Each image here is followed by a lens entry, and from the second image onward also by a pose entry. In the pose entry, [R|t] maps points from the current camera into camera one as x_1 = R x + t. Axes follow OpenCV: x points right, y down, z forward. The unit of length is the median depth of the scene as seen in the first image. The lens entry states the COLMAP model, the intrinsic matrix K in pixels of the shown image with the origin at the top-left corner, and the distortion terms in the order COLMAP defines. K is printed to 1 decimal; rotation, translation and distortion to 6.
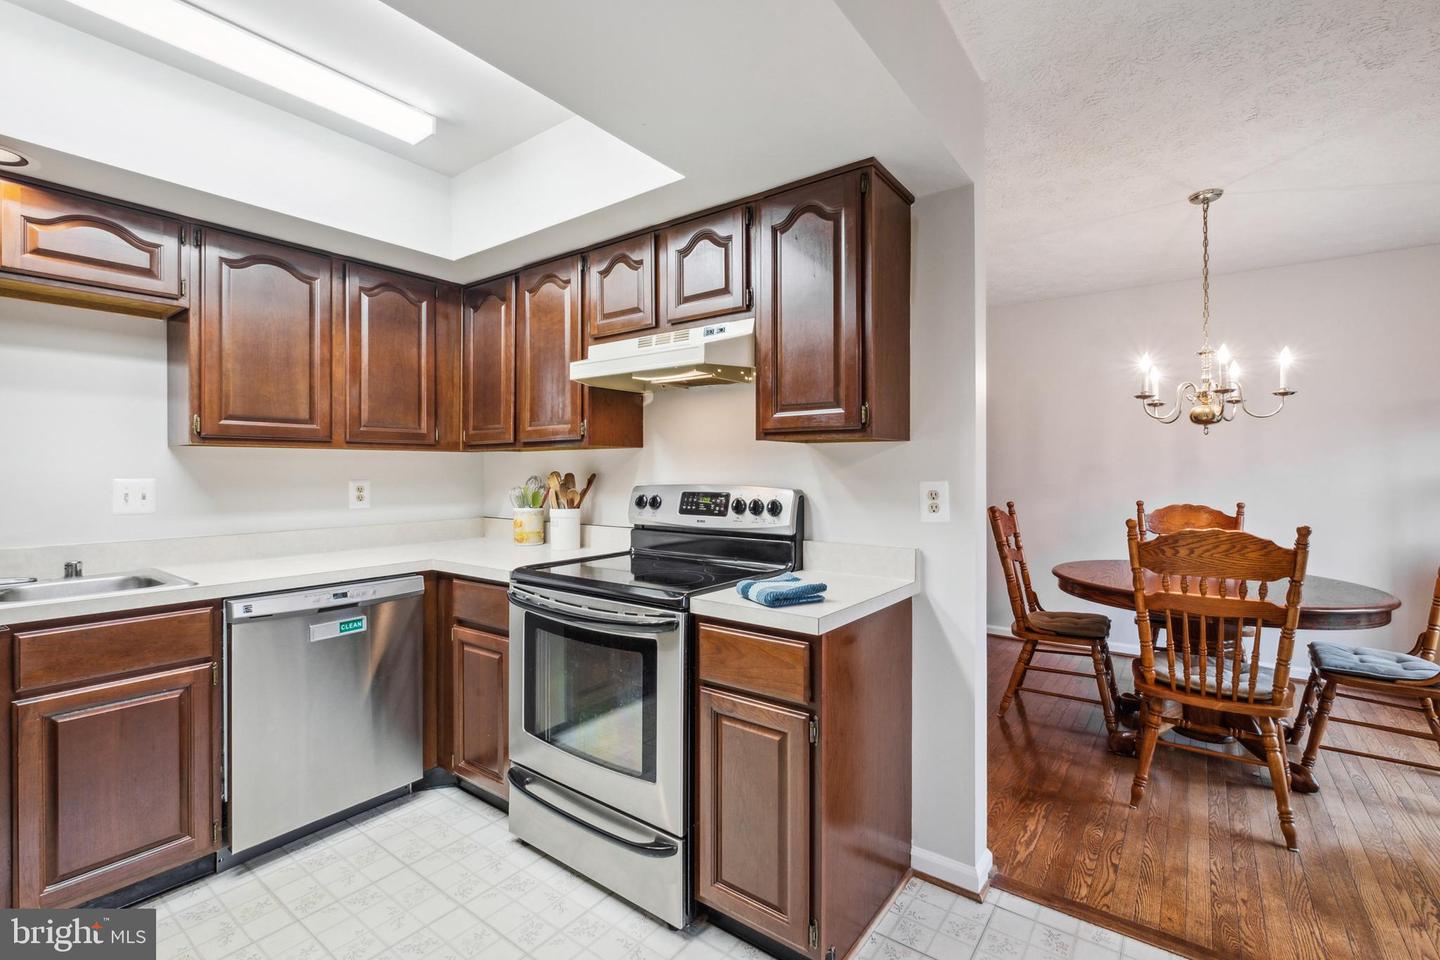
lens RADIAL K [[633.9, 0, 741.5], [0, 633.9, 467.8], [0, 0, 1]] dist [0.013394, -0.002738]
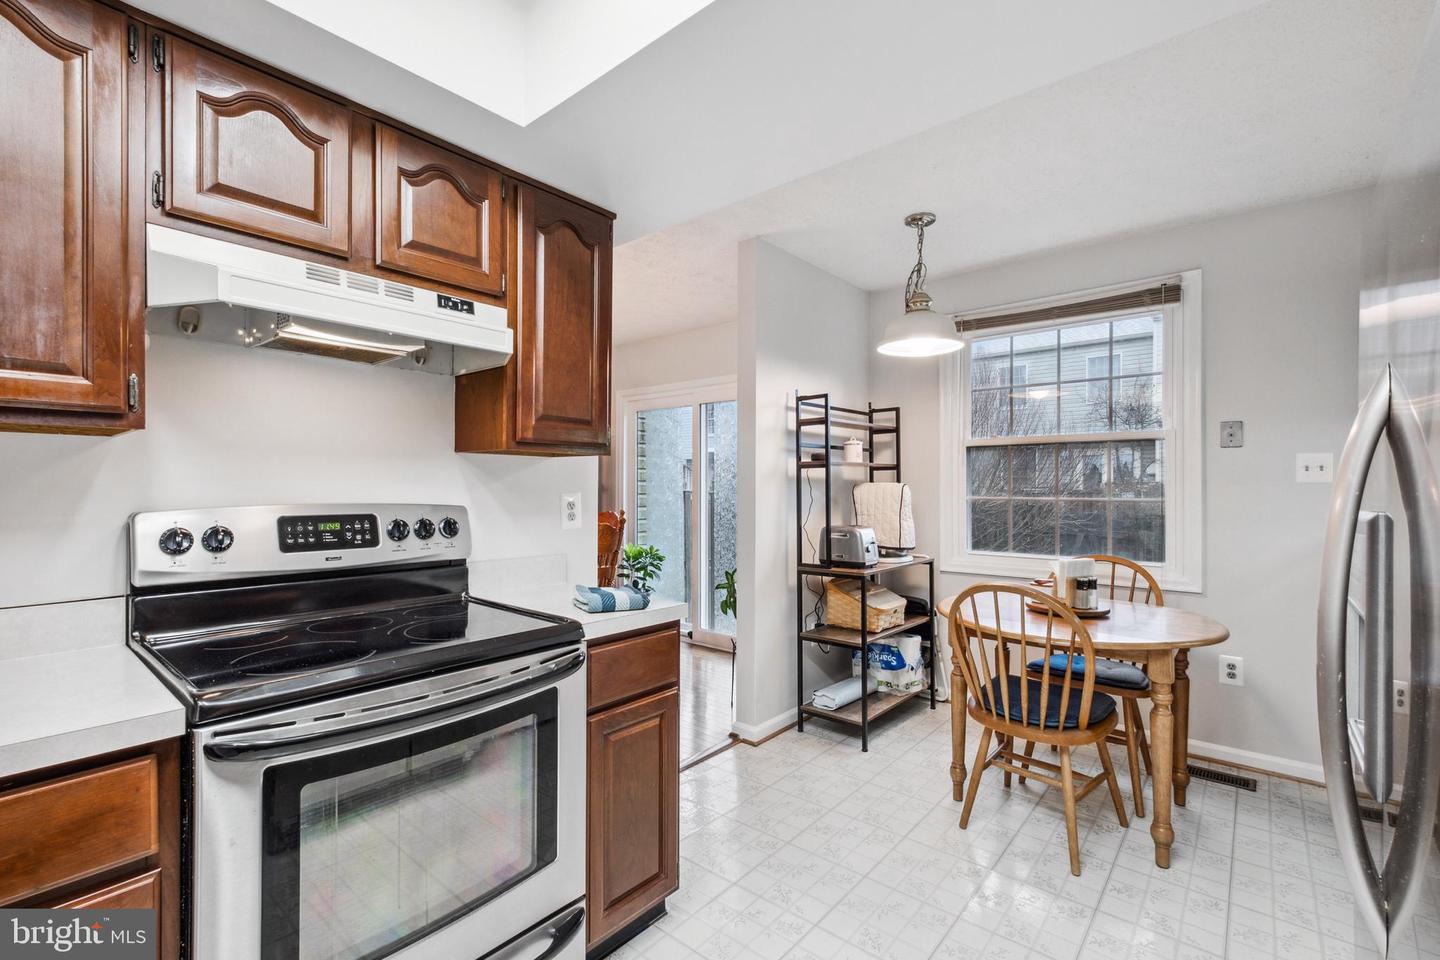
lens RADIAL K [[633.9, 0, 751.5], [0, 633.9, 484.9], [0, 0, 1]] dist [0.013394, -0.002738]
pose [[0.046178, -0.001011, 0.998933, -1.215042], [-0.011529, 0.999932, 0.001545, 0.000761], [-0.998867, -0.011588, 0.046164, 0.896698]]
